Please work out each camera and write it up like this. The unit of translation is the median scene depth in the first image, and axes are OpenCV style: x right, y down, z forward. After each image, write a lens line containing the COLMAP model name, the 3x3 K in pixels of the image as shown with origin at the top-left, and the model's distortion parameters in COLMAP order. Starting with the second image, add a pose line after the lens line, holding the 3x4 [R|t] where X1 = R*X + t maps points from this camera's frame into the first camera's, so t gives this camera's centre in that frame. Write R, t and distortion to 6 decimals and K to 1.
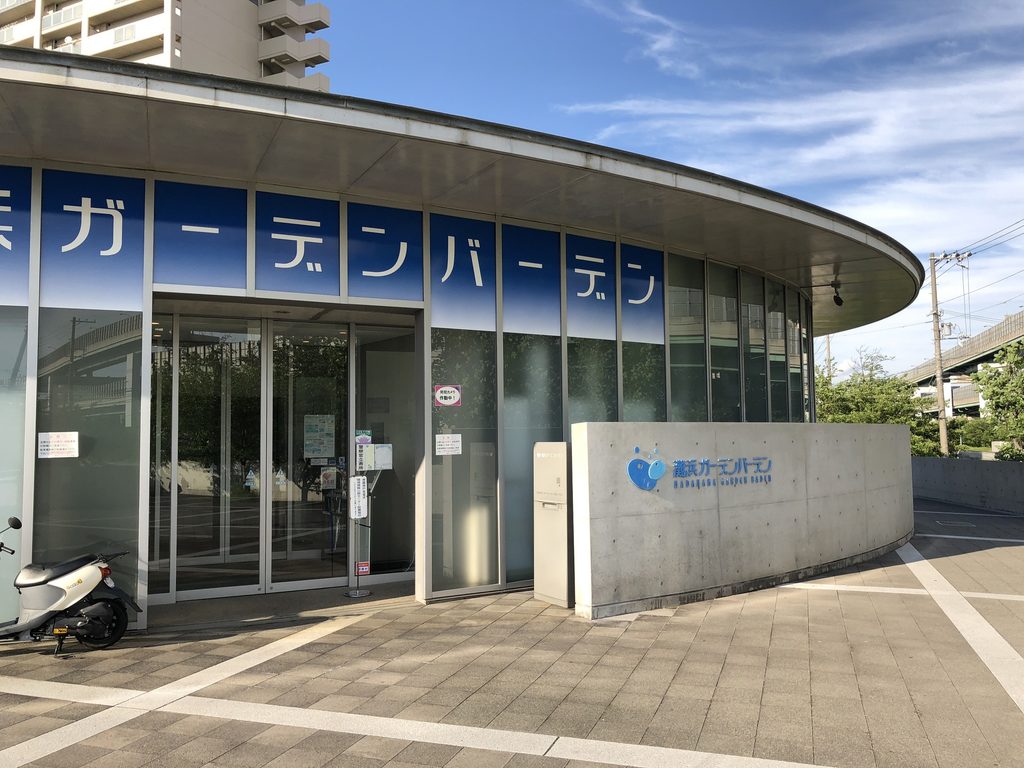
lens RADIAL K [[824.6, 0, 516.2], [0, 824.6, 380.1], [0, 0, 1]] dist [0.018661, -0.005996]
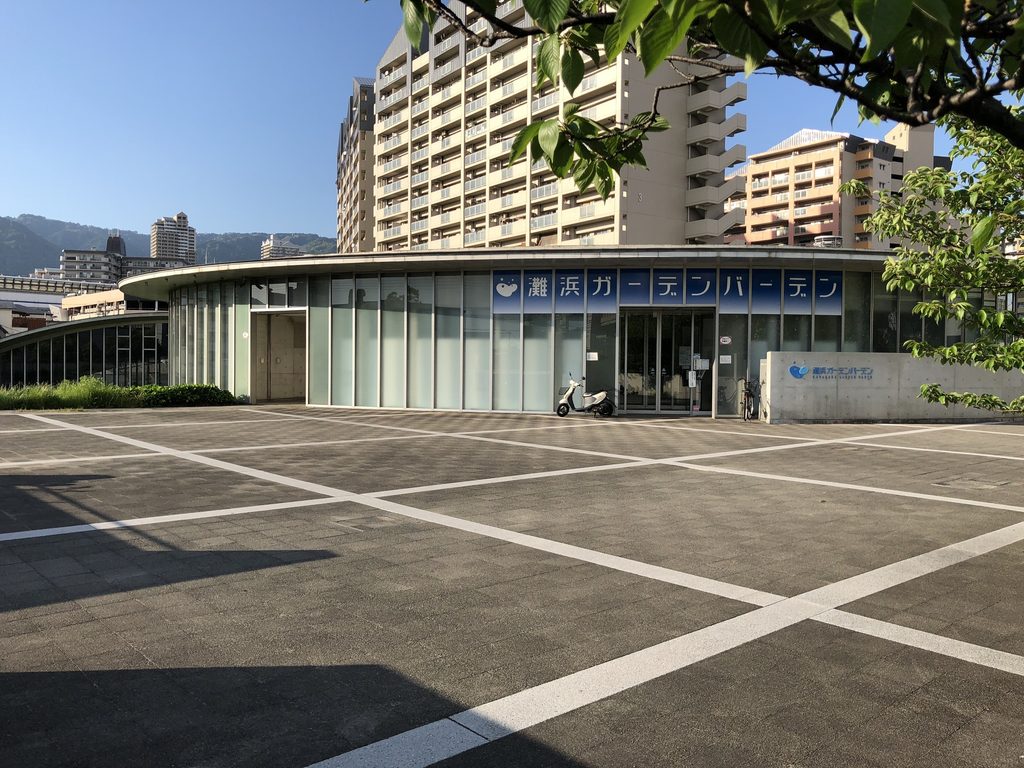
lens RADIAL K [[824.6, 0, 516.2], [0, 824.6, 380.1], [0, 0, 1]] dist [0.018661, -0.005996]
pose [[0.862929, 0.028751, -0.504506, 0.646475], [0.014626, 0.996541, 0.081809, -0.076700], [0.505113, -0.077974, 0.859524, -1.524089]]
